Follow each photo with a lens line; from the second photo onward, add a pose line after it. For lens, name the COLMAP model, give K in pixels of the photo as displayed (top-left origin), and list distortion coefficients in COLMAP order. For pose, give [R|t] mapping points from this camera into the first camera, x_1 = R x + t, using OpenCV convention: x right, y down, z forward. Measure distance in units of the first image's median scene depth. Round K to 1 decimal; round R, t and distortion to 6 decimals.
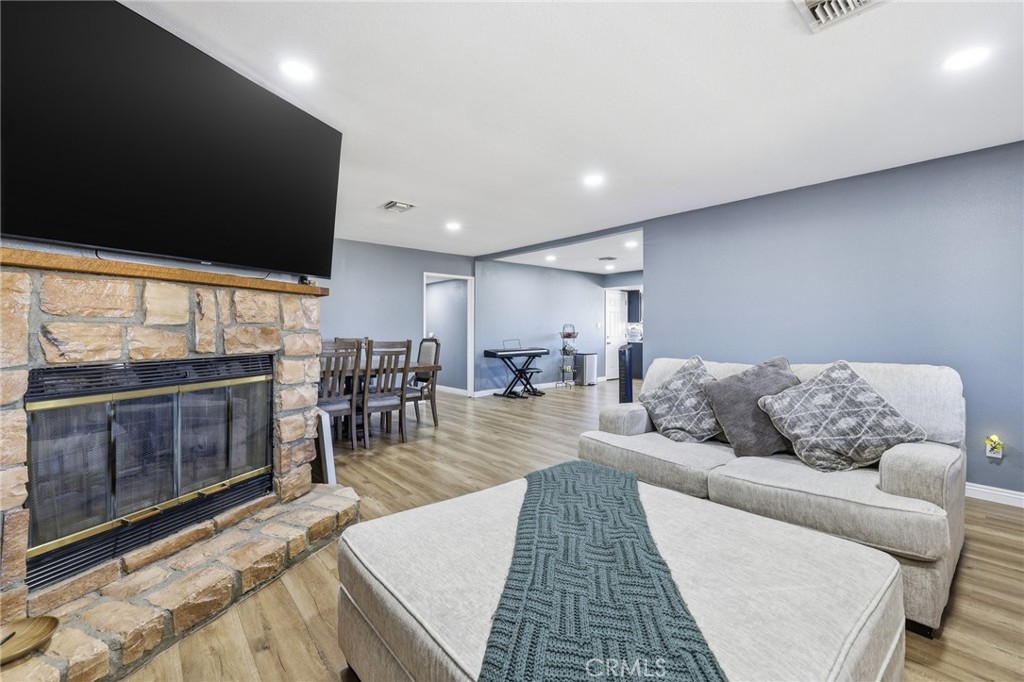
lens RADIAL K [[438.5, 0, 511.1], [0, 438.5, 332.6], [0, 0, 1]] dist [-0.002446, -0.000873]
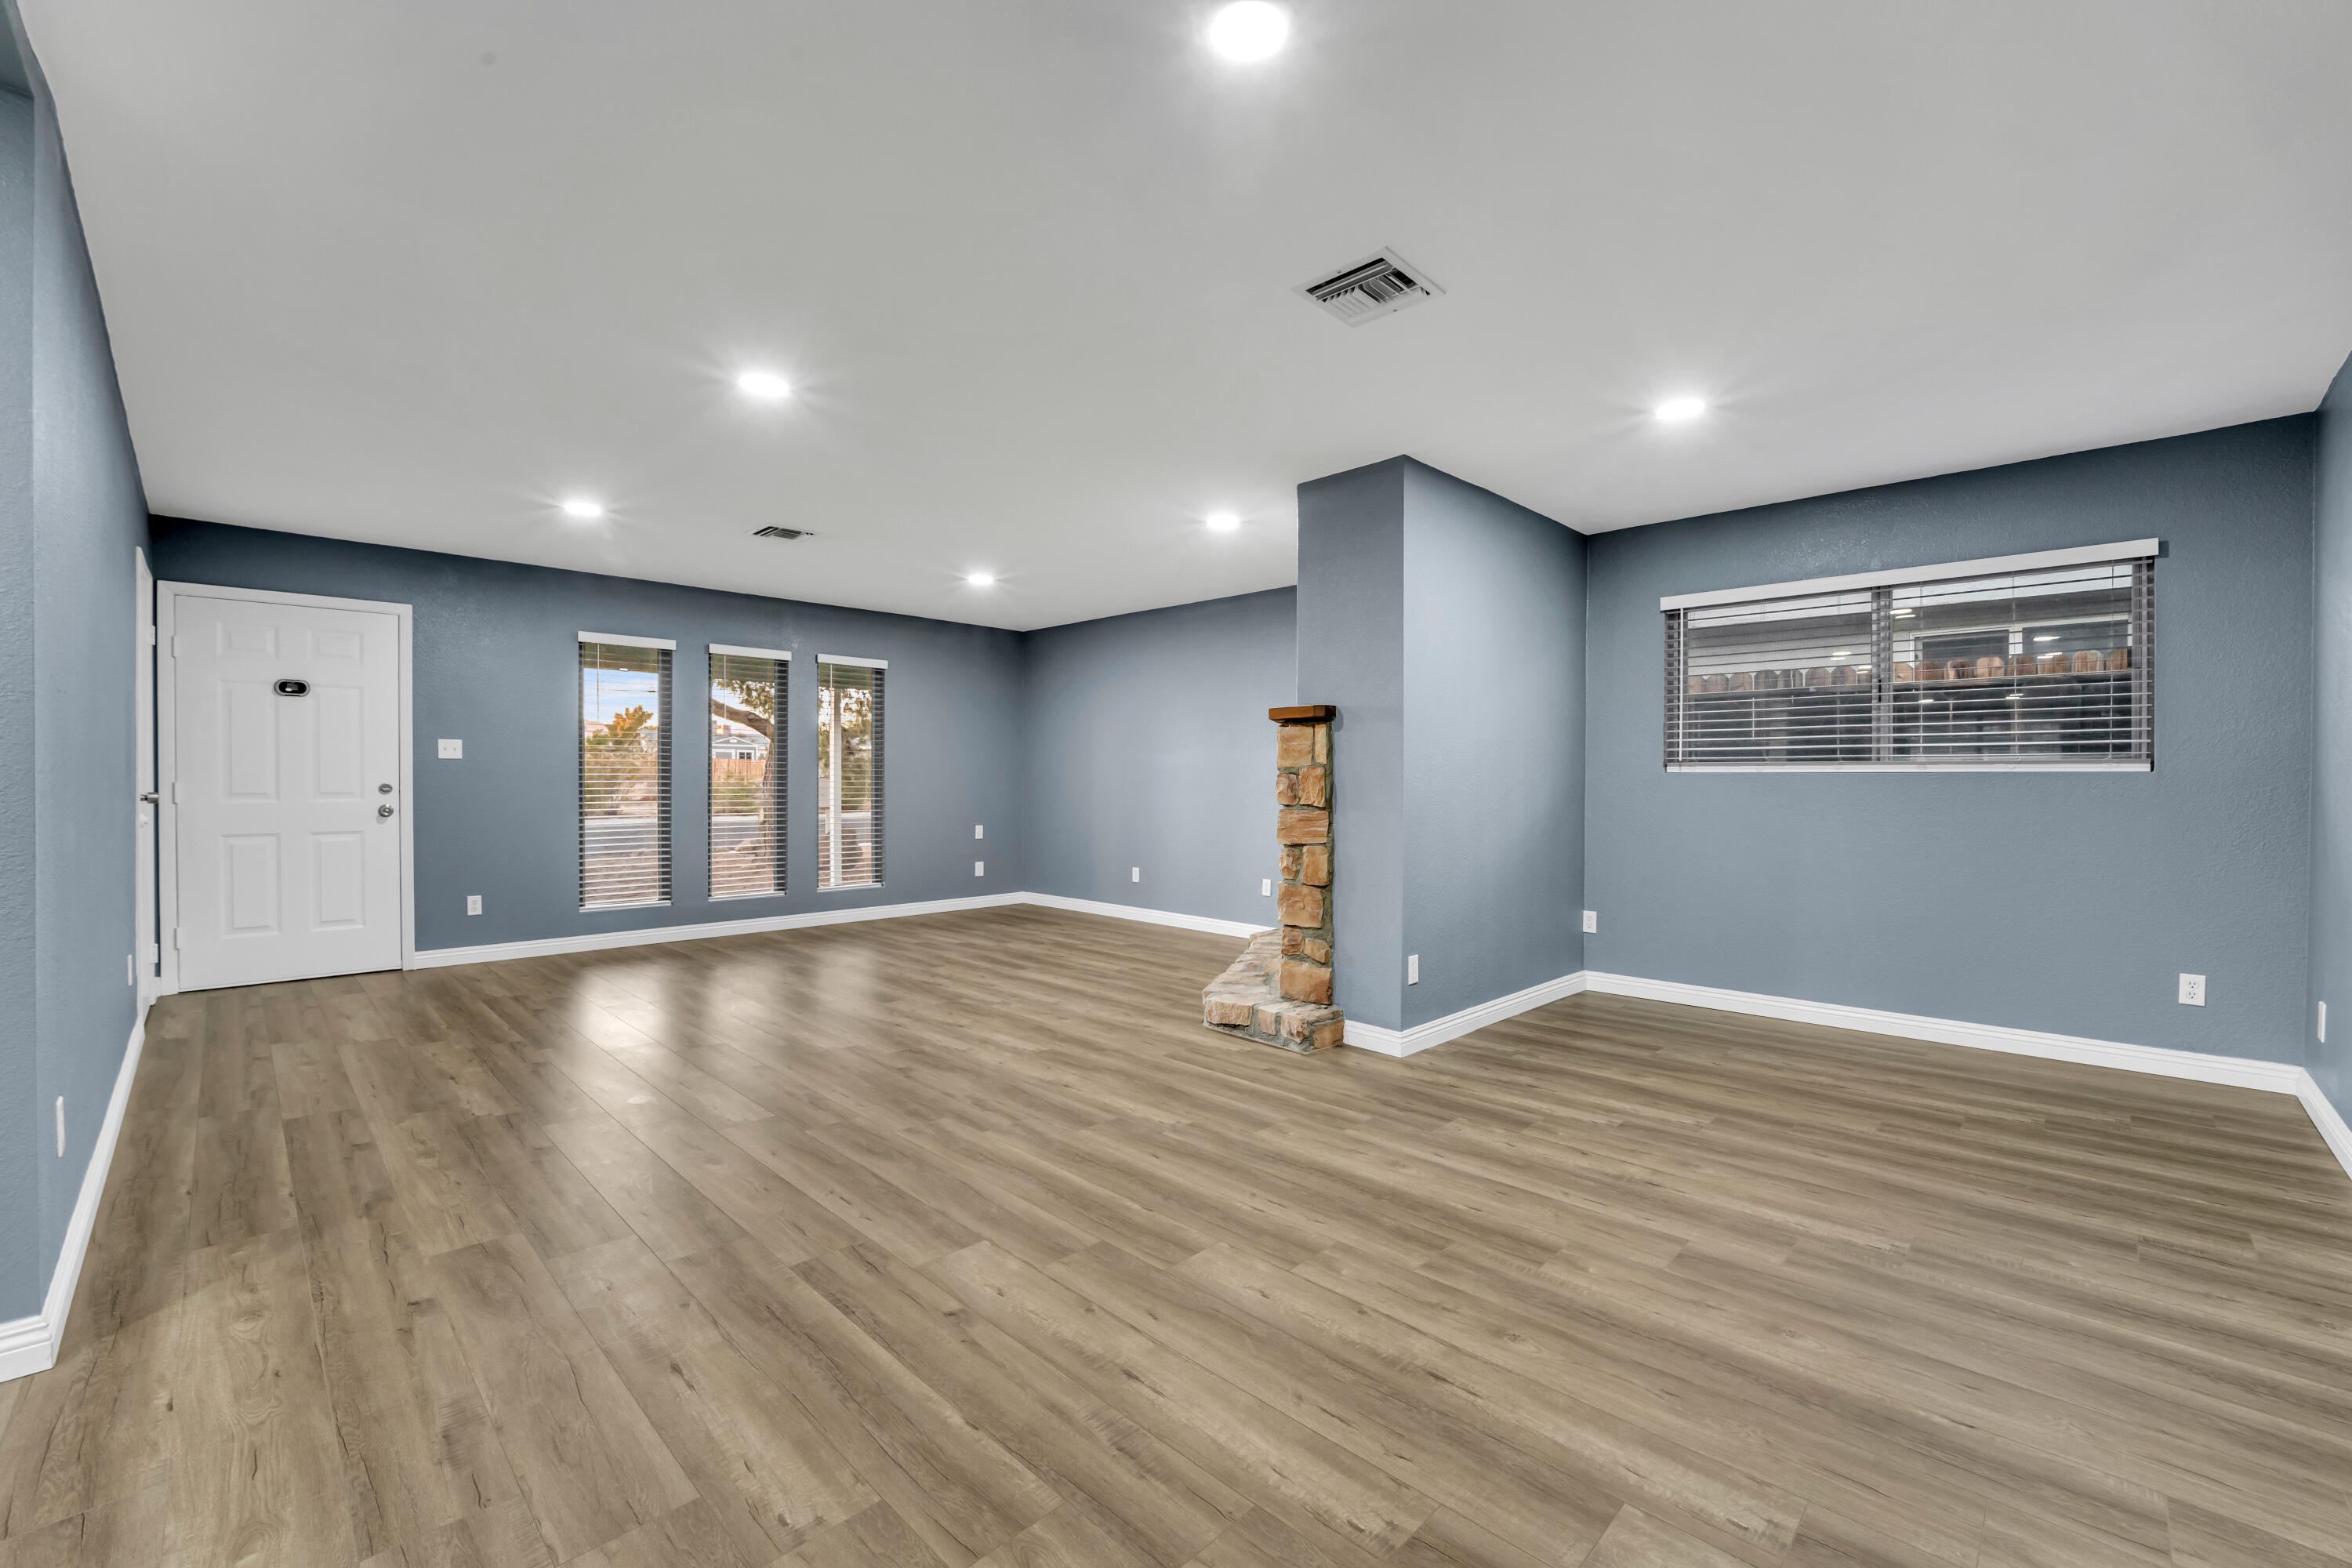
lens RADIAL K [[969.9, 0, 1195.3], [0, 969.9, 791.9], [0, 0, 1]] dist [-0.024256, 0.001764]
pose [[-0.996538, -0.006118, -0.082911, -0.205438], [-0.007294, 0.999877, 0.013887, 0.009579], [0.082816, 0.014444, -0.996460, 2.931883]]
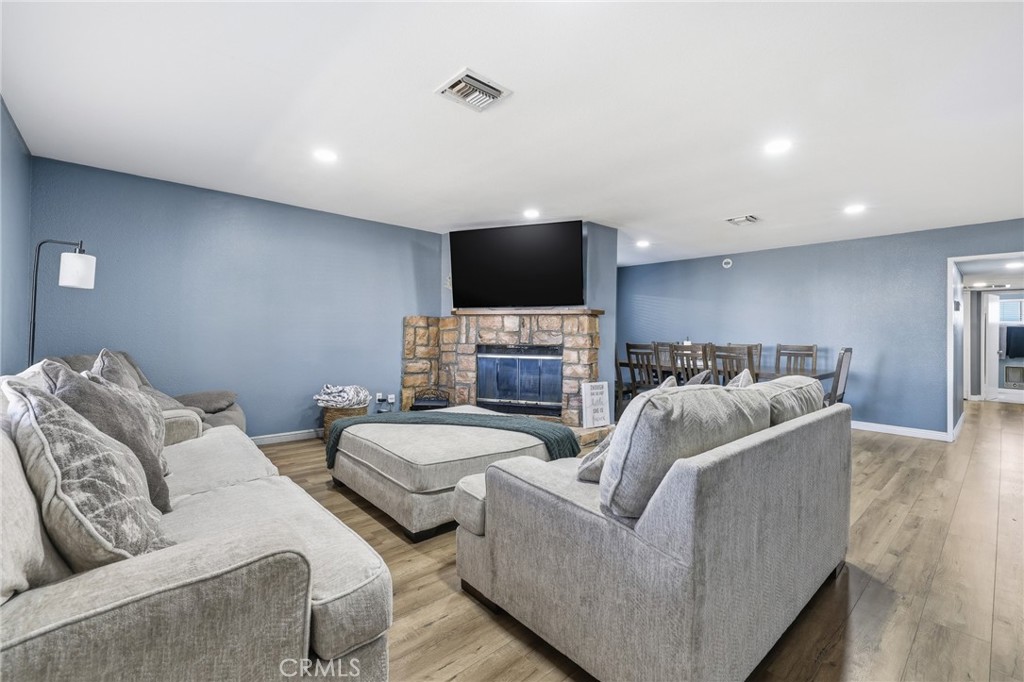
lens RADIAL K [[438.5, 0, 508.4], [0, 438.5, 332.9], [0, 0, 1]] dist [-0.002446, -0.000873]
pose [[0.004540, -0.006465, -0.999969, 1.490095], [-0.019470, 0.999789, -0.006553, 0.006345], [0.999800, 0.019499, 0.004413, 0.791306]]
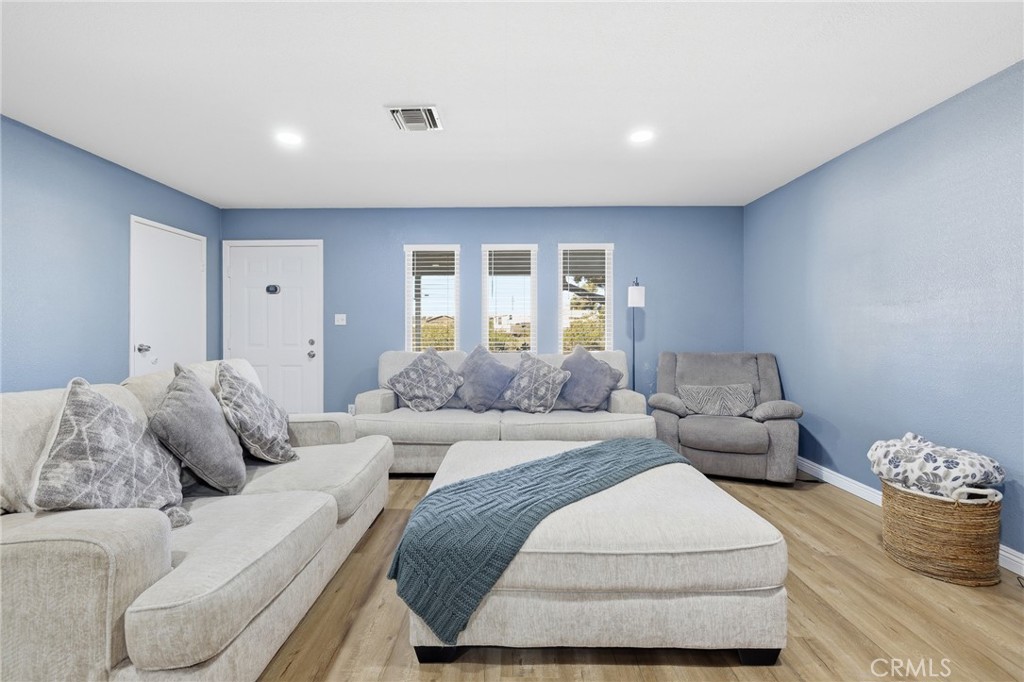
lens RADIAL K [[438.5, 0, 503.5], [0, 438.5, 331.9], [0, 0, 1]] dist [-0.002446, -0.000873]
pose [[-0.741613, -0.001932, 0.670825, -0.361909], [0.001909, 0.999986, 0.004990, -0.004364], [-0.670825, 0.004981, -0.741599, 1.366805]]
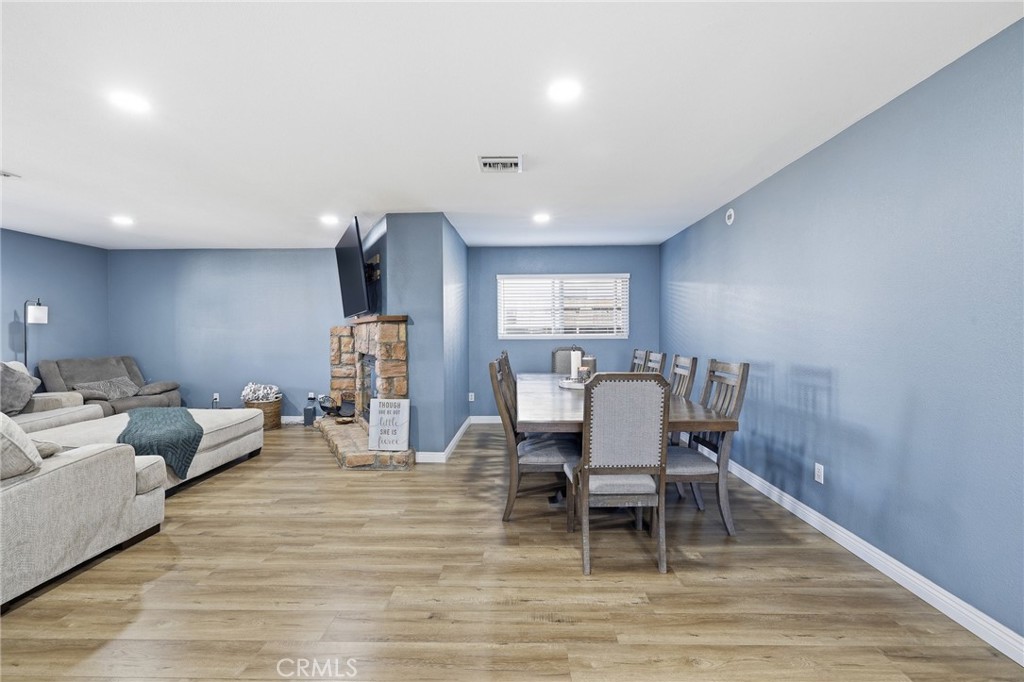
lens RADIAL K [[438.5, 0, 518.0], [0, 438.5, 338.5], [0, 0, 1]] dist [-0.002446, -0.000873]
pose [[-0.665877, 0.012612, -0.745955, 0.437267], [-0.000875, 0.999843, 0.017686, -0.060053], [0.746061, 0.012430, -0.665761, 2.746450]]
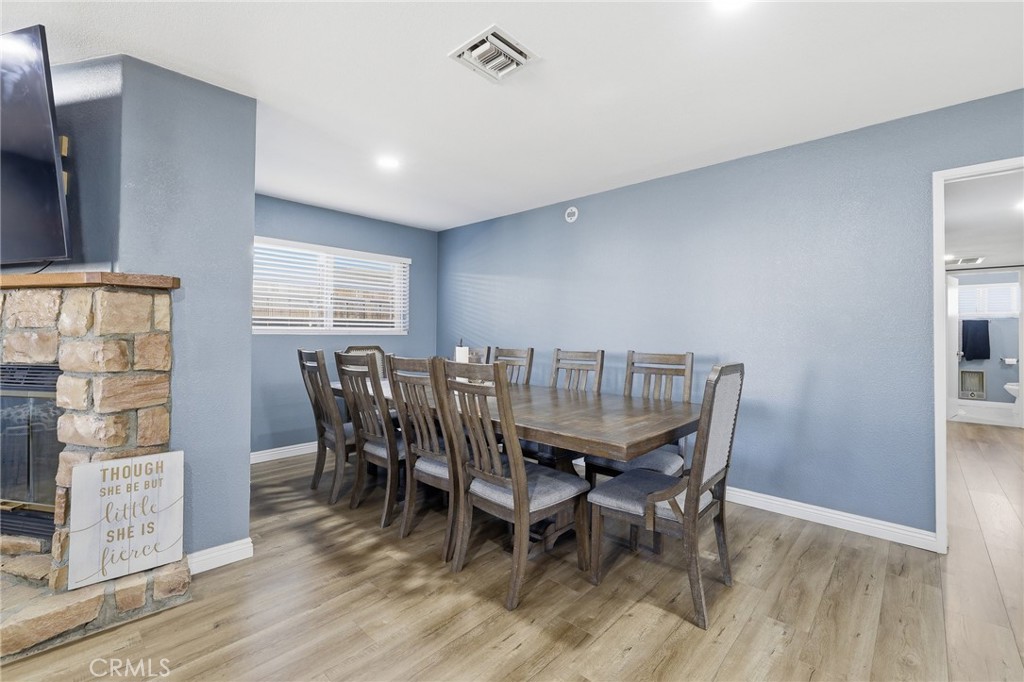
lens RADIAL K [[438.5, 0, 509.2], [0, 438.5, 329.2], [0, 0, 1]] dist [-0.002446, -0.000873]
pose [[0.098721, -0.011739, -0.995046, 0.336421], [-0.011892, 0.999845, -0.012975, -0.018751], [0.995044, 0.013114, 0.098566, 1.804493]]
